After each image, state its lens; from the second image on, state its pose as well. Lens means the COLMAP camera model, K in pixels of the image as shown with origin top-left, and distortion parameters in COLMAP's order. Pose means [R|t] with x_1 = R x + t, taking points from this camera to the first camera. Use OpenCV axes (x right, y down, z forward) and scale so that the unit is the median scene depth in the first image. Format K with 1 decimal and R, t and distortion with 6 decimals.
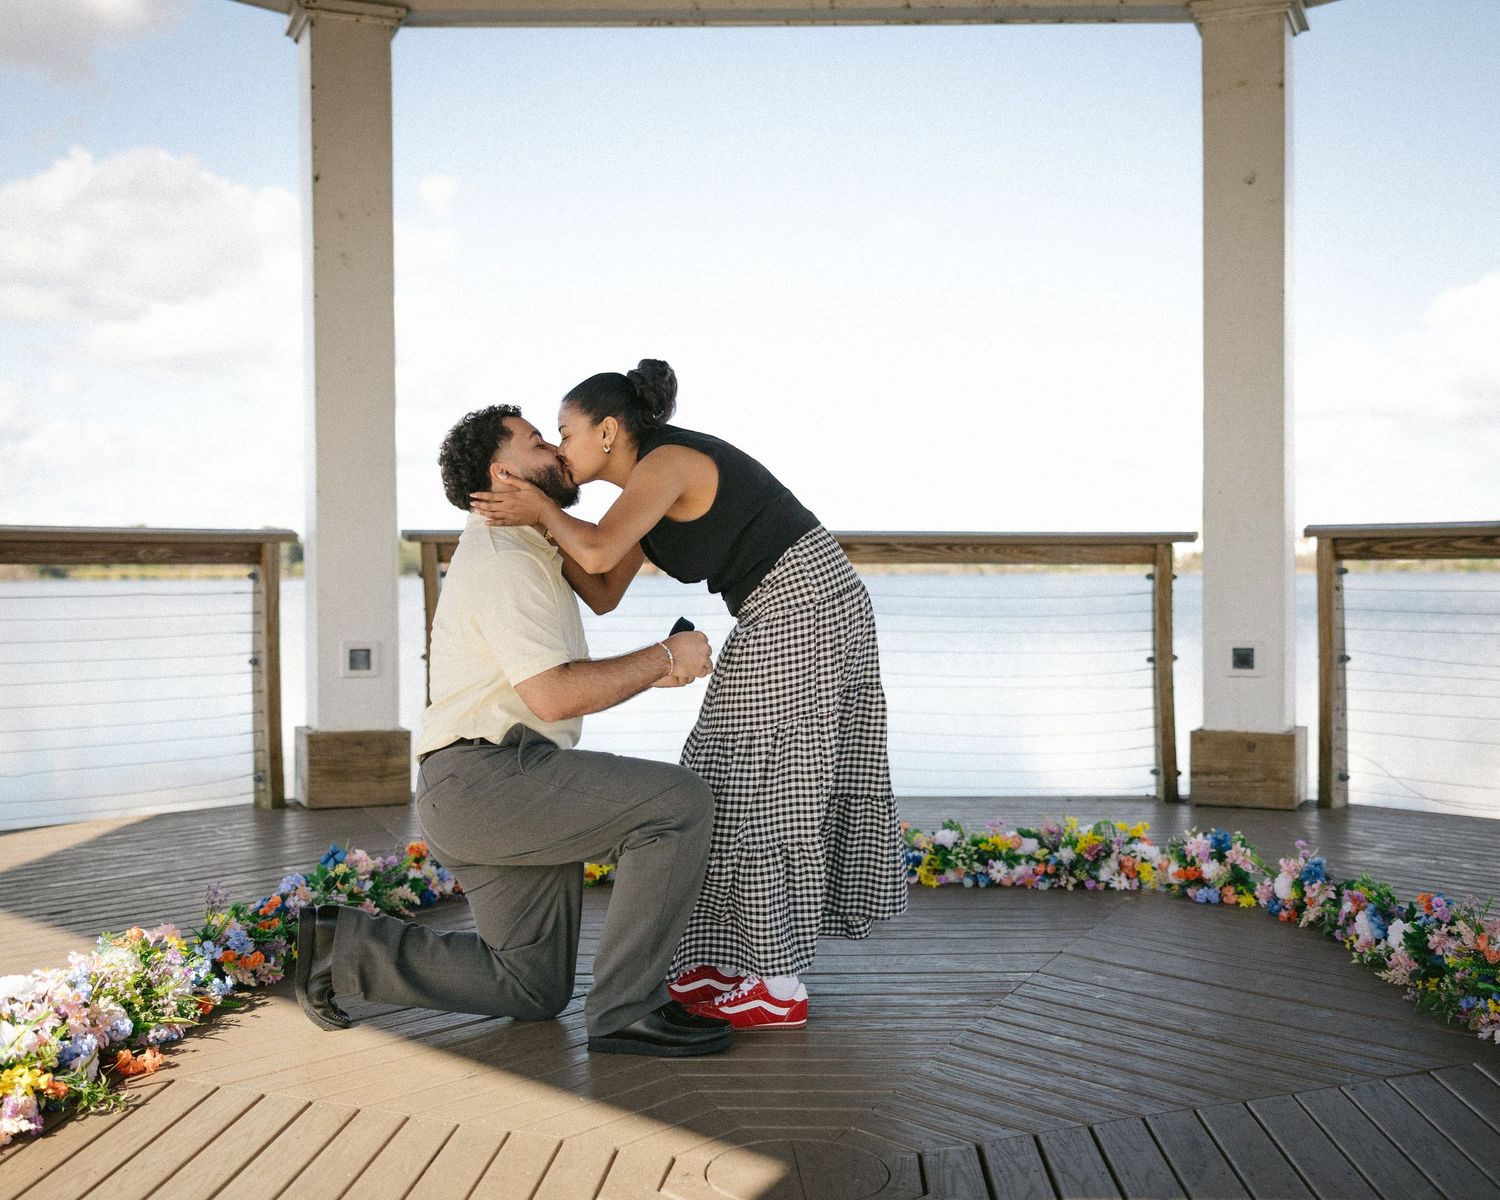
lens RADIAL K [[1651.5, 0, 757.4], [0, 1651.5, 582.7], [0, 0, 1]] dist [-0.008563, 0.005786]
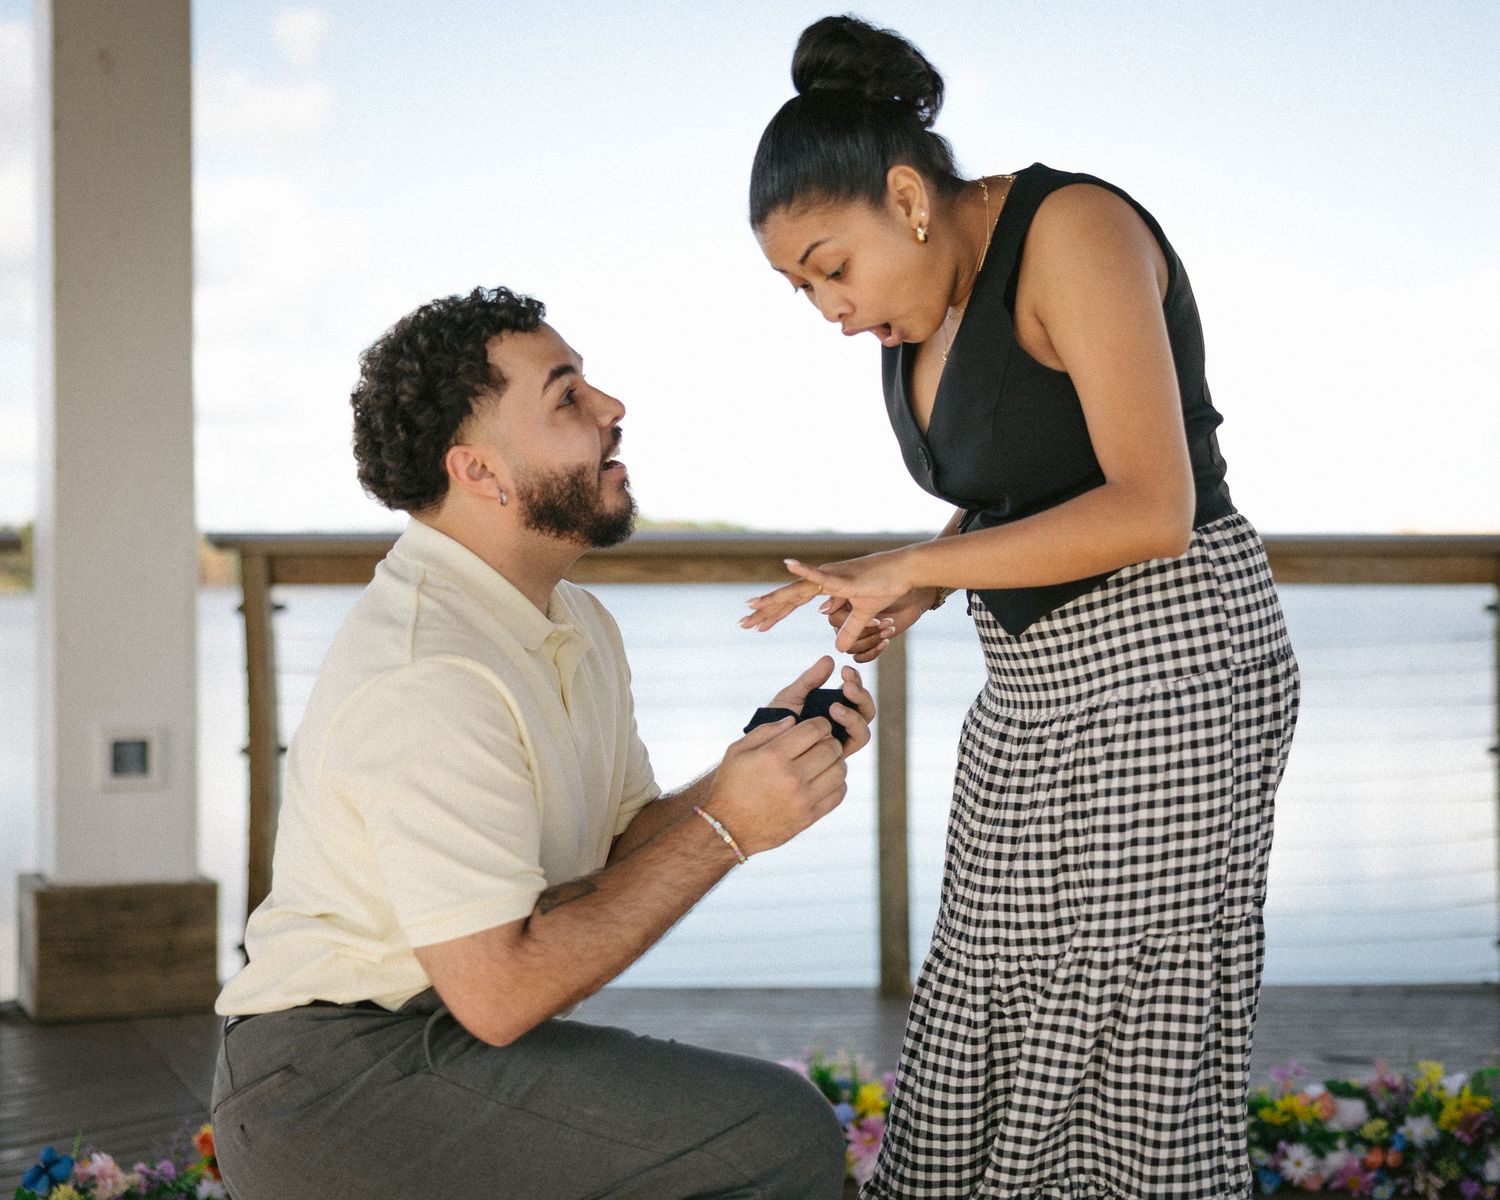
lens RADIAL K [[2442.5, 0, 822.2], [0, 2442.5, 554.6], [0, 0, 1]] dist [0.005545, 0.029572]
pose [[0.999687, -0.001720, 0.024946, -0.029494], [0.002196, 0.999815, -0.019101, -0.009914], [-0.024909, 0.019150, 0.999506, 0.197531]]
